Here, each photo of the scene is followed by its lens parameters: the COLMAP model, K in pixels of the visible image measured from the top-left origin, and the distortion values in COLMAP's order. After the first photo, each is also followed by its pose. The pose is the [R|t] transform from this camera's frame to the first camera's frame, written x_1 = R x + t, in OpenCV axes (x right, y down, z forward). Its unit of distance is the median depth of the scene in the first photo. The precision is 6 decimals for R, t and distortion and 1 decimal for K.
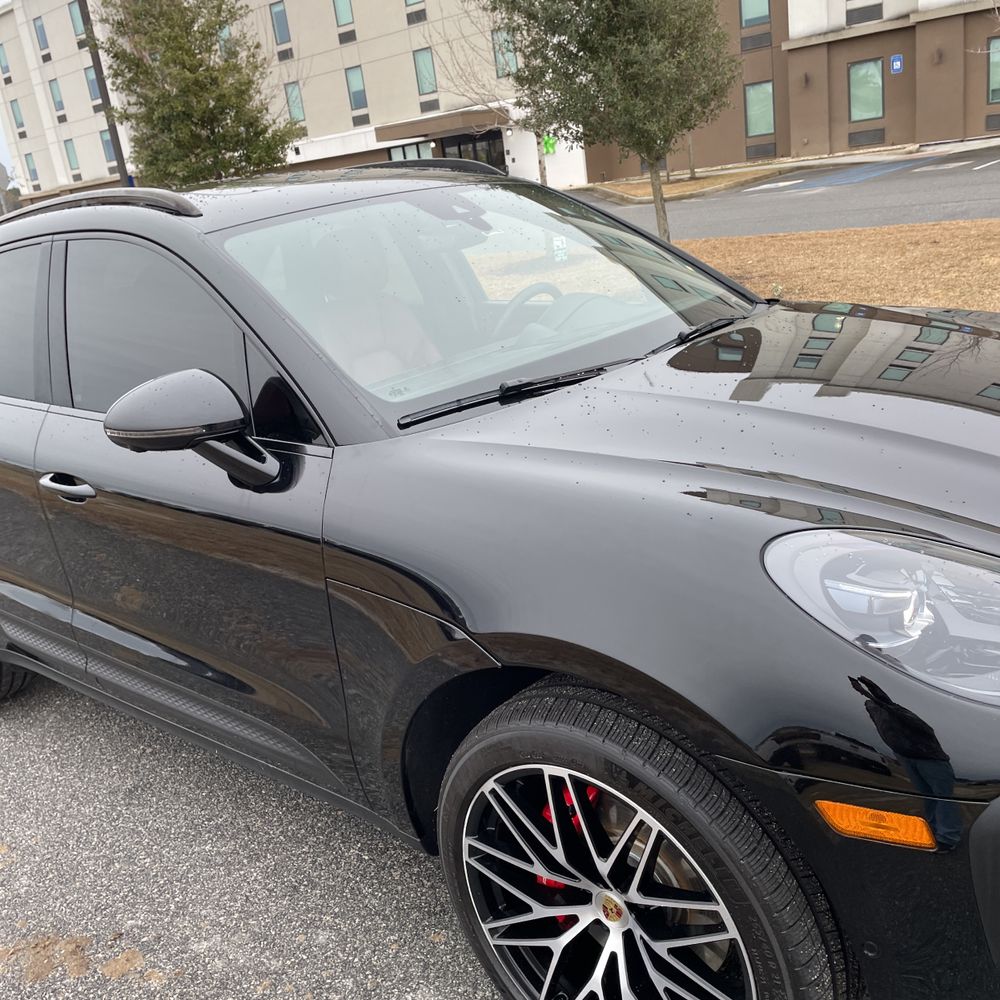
lens RADIAL K [[1030.5, 0, 498.3], [0, 1030.5, 521.9], [0, 0, 1]] dist [0.096299, -0.121629]
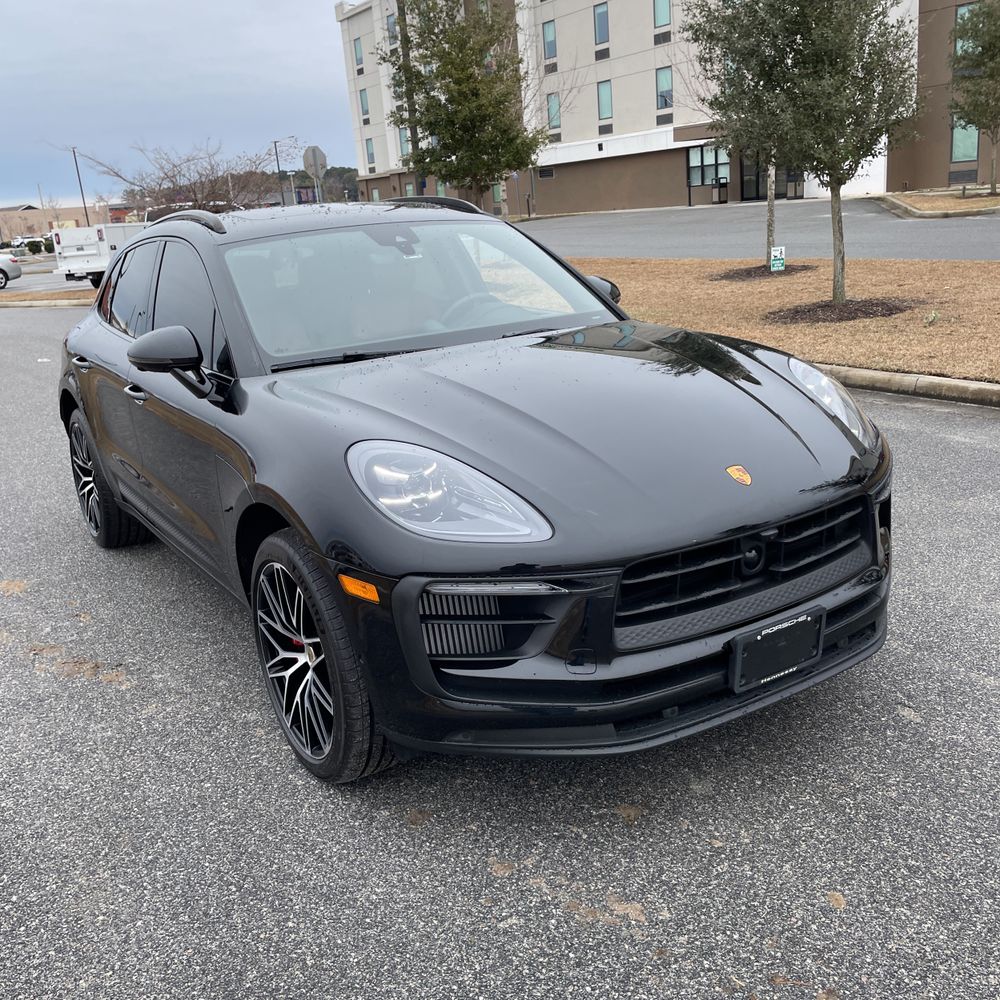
lens RADIAL K [[1030.5, 0, 498.3], [0, 1030.5, 521.9], [0, 0, 1]] dist [0.096299, -0.121629]
pose [[0.954345, 0.141218, -0.263218, 0.109540], [-0.139394, 0.989904, 0.025692, 0.008255], [0.264189, 0.012172, 0.964394, -0.077642]]
